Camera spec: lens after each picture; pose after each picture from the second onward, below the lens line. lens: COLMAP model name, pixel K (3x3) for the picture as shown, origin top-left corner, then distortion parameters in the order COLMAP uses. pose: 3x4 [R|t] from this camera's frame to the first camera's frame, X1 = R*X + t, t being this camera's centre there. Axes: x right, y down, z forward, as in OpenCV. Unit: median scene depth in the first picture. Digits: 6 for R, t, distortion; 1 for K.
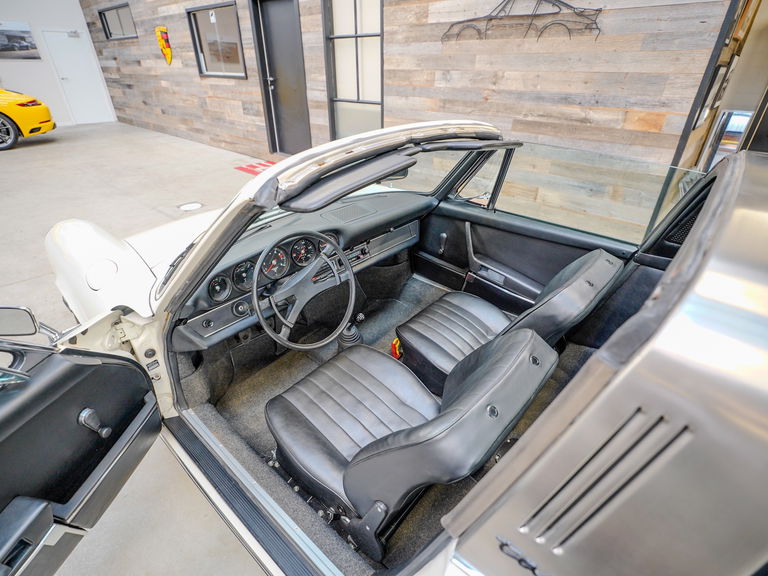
lens RADIAL K [[389.3, 0, 388.3], [0, 389.3, 291.7], [0, 0, 1]] dist [-0.001842, 0.002240]
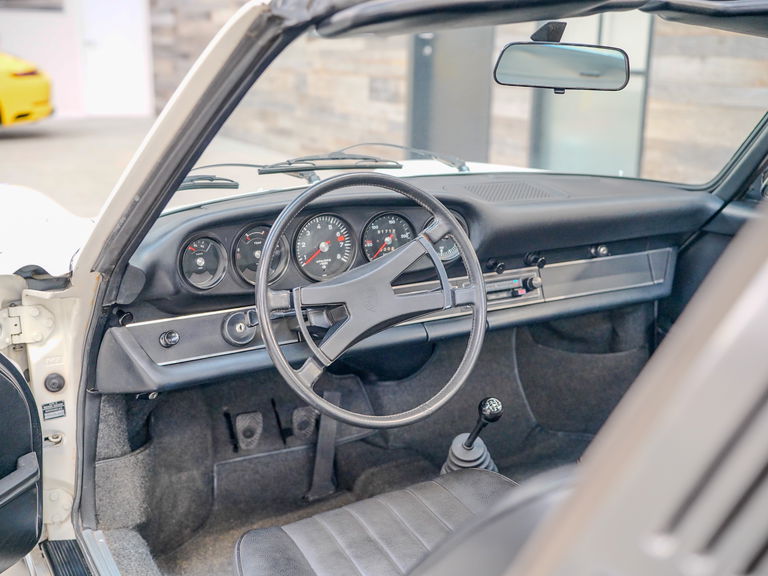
lens RADIAL K [[884.3, 0, 385.1], [0, 884.3, 292.4], [0, 0, 1]] dist [0.009630, 0.000000]
pose [[0.947765, 0.101220, -0.302484, 0.049143], [-0.175226, 0.957626, -0.228580, 0.092473], [0.266529, 0.269643, 0.925340, 0.010878]]
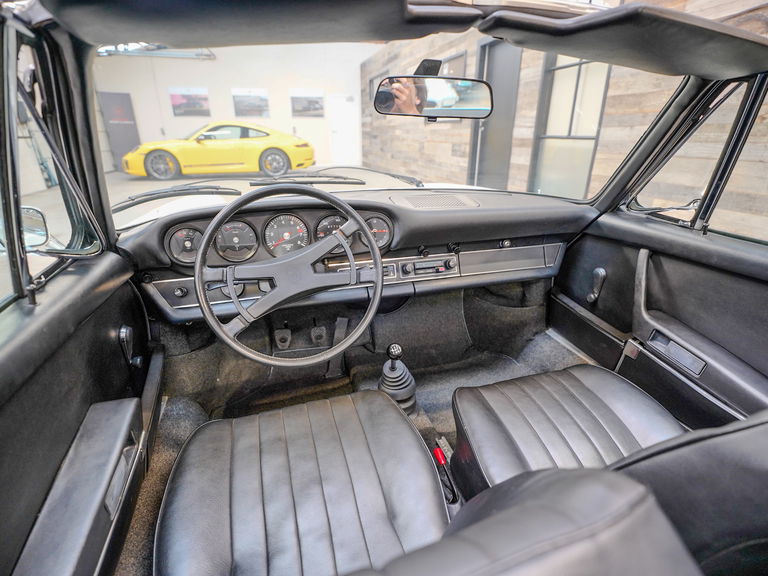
lens RADIAL K [[389.3, 0, 381.2], [0, 389.3, 290.7], [0, 0, 1]] dist [-0.001842, 0.002240]
pose [[0.845953, 0.200529, -0.494117, 0.100113], [-0.268866, 0.960596, -0.070470, 0.011175], [0.460515, 0.192465, 0.866535, 0.204827]]
